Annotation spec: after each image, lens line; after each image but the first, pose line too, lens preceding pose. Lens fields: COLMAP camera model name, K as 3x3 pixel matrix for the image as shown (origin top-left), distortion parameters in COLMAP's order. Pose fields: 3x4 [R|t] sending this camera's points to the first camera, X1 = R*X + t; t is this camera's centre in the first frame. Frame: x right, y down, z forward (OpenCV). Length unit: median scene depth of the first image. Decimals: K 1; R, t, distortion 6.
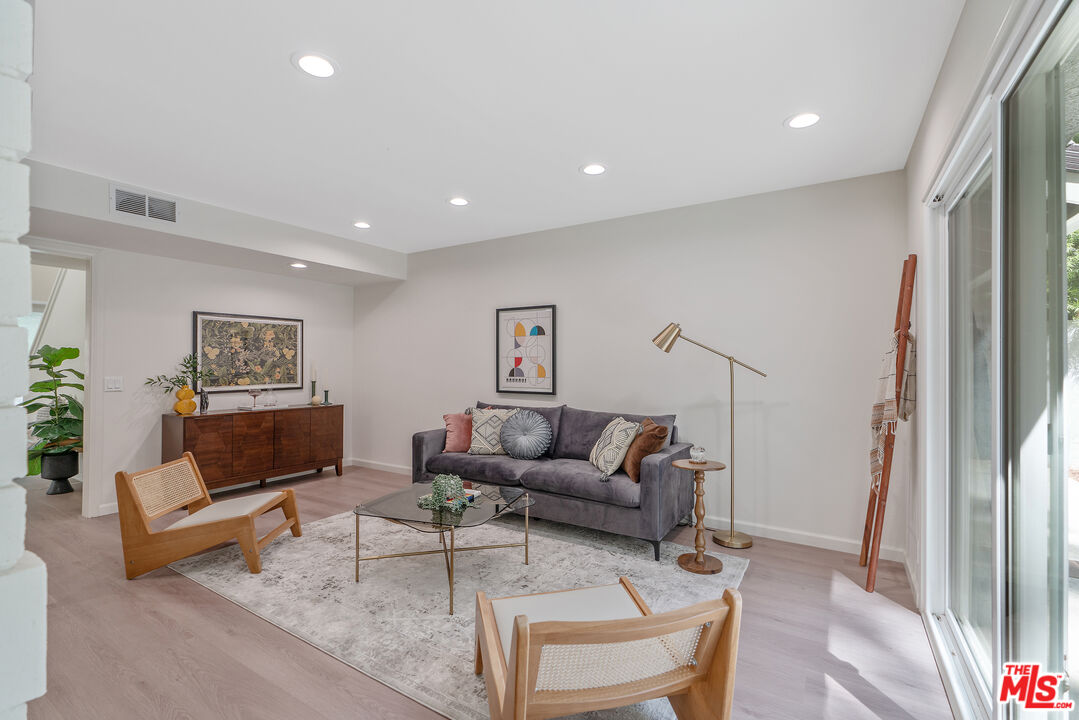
lens RADIAL K [[481.2, 0, 538.7], [0, 481.2, 358.5], [0, 0, 1]] dist [-0.010218, 0.003074]
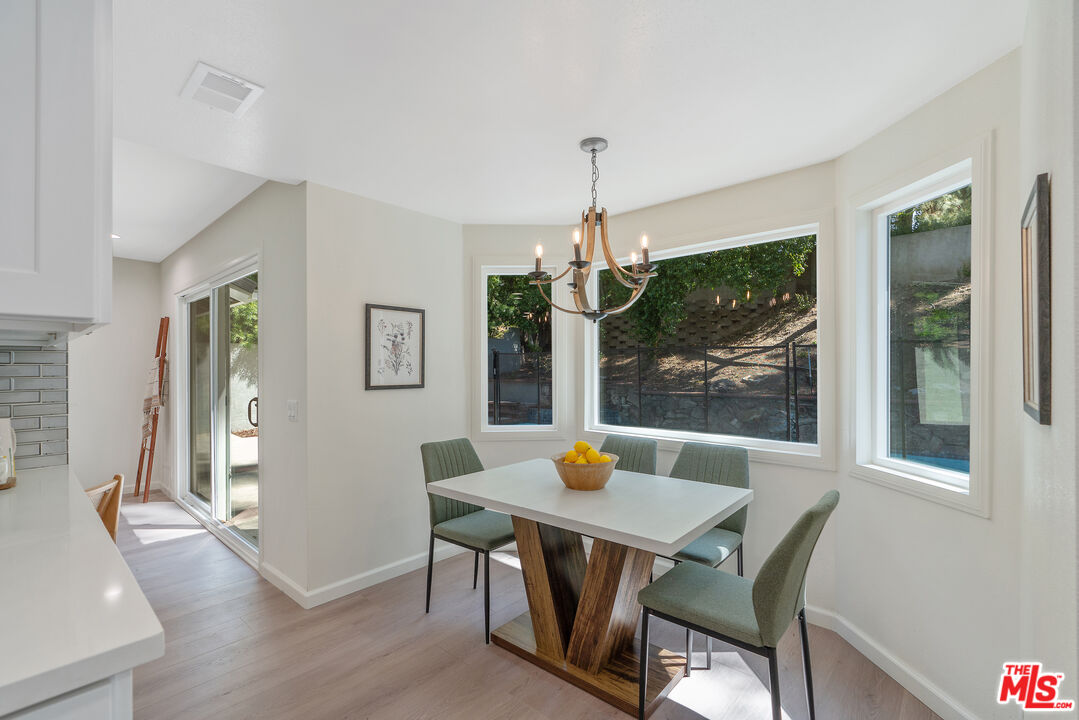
lens RADIAL K [[481.2, 0, 536.5], [0, 481.2, 364.6], [0, 0, 1]] dist [-0.010218, 0.003074]
pose [[0.178828, -0.001611, 0.983879, -0.761187], [-0.001825, 0.999996, 0.001969, -0.034921], [-0.983879, -0.002147, 0.178824, -0.717251]]
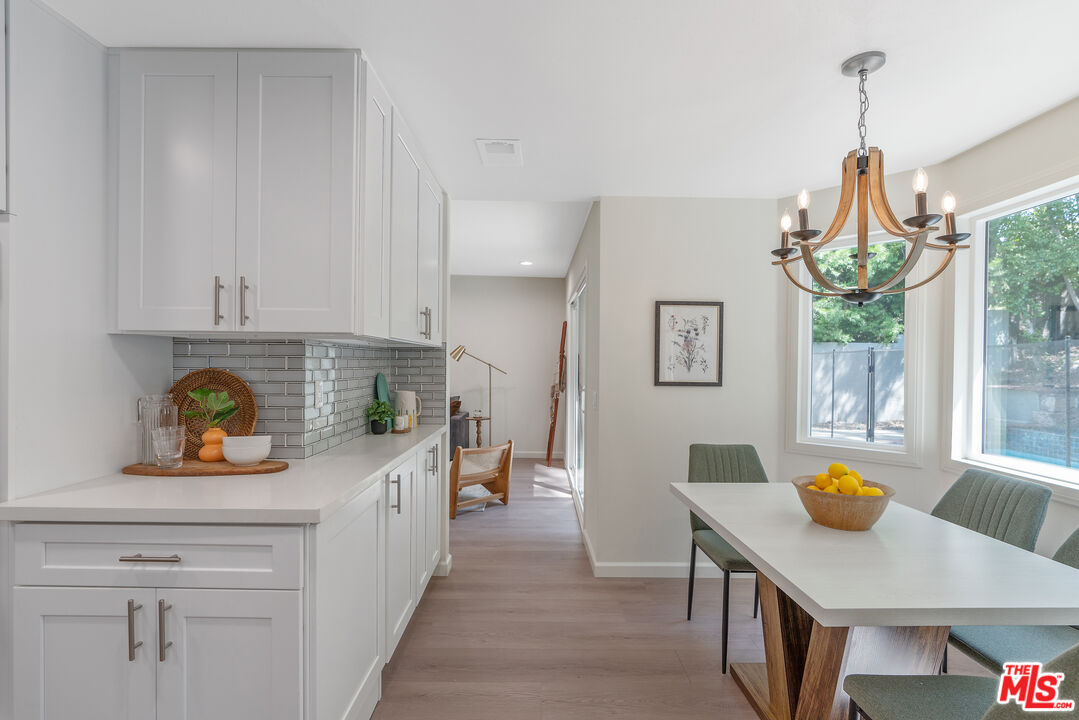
lens RADIAL K [[508.6, 0, 528.2], [0, 508.6, 365.2], [0, 0, 1]] dist [-0.023835, -0.000529]
pose [[0.855737, 0.000154, 0.517411, -0.626514], [-0.009179, 0.999847, 0.014885, -0.036466], [-0.517330, -0.017487, 0.855607, -0.980434]]
